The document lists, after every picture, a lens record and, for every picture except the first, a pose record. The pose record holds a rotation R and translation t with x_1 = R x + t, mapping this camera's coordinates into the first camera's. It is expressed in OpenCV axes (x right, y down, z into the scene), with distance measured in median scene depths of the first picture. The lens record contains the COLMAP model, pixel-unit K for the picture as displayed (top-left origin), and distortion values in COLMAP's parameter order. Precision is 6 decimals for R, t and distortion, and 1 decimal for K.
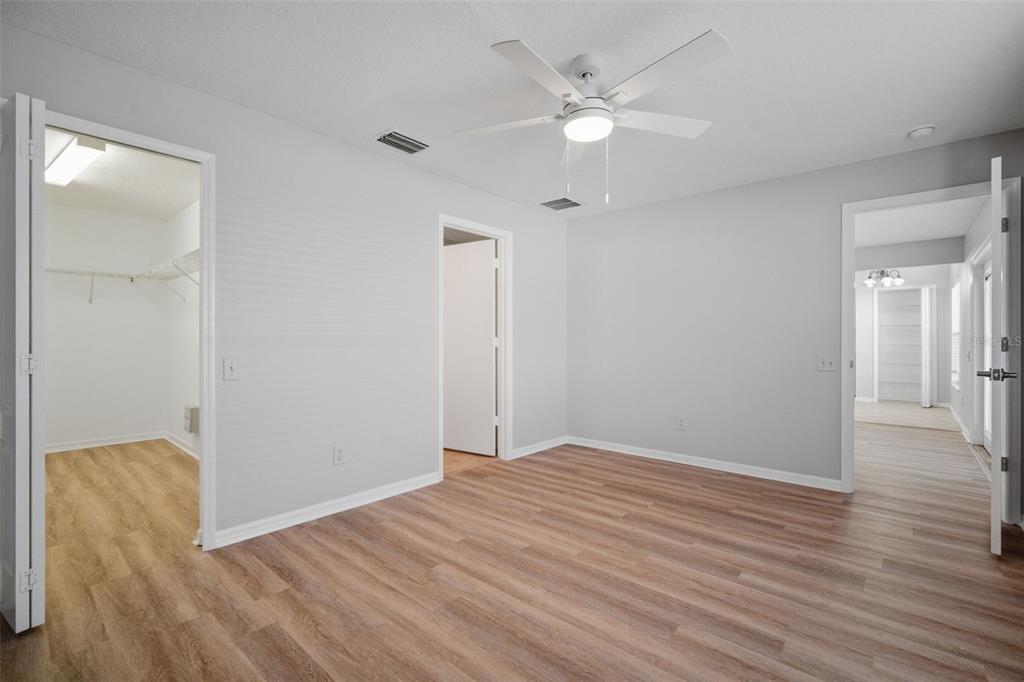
lens RADIAL K [[456.0, 0, 510.8], [0, 456.0, 344.2], [0, 0, 1]] dist [-0.011614, 0.003321]
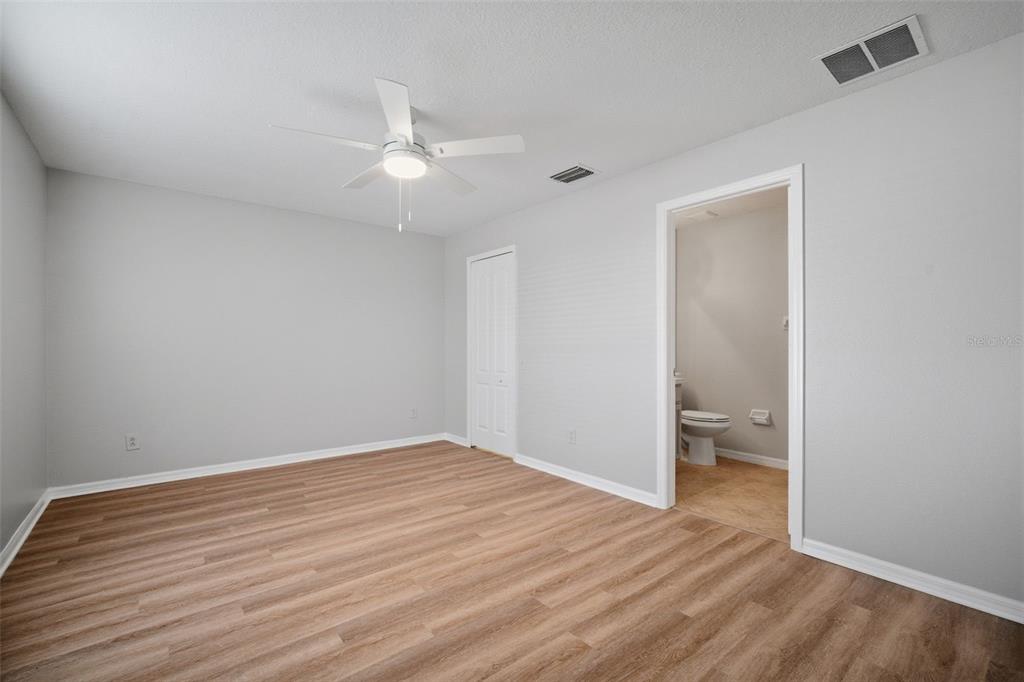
lens RADIAL K [[456.0, 0, 514.5], [0, 456.0, 343.9], [0, 0, 1]] dist [-0.011614, 0.003321]
pose [[-0.171645, -0.005444, -0.985144, 0.938249], [-0.014642, 0.999888, -0.002974, -0.009290], [0.985050, 0.013914, -0.171705, 1.080916]]
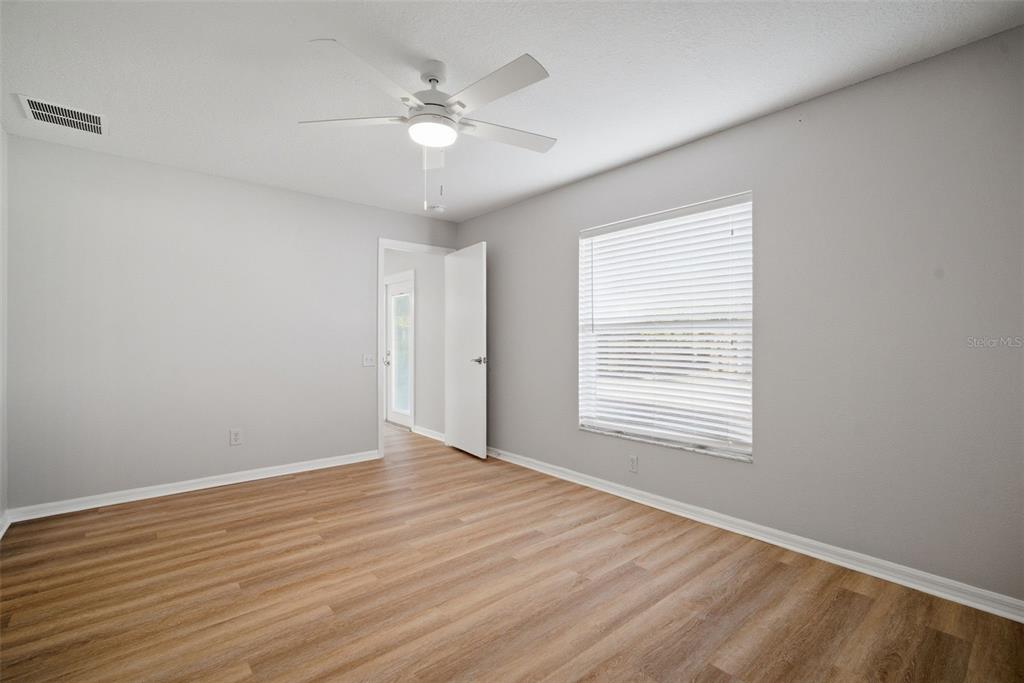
lens RADIAL K [[456.0, 0, 514.5], [0, 456.0, 340.9], [0, 0, 1]] dist [-0.011614, 0.003321]
pose [[0.148633, -0.002078, 0.988890, -0.584592], [0.011810, 0.999930, 0.000326, -0.007092], [-0.988822, 0.011630, 0.148648, 0.487383]]
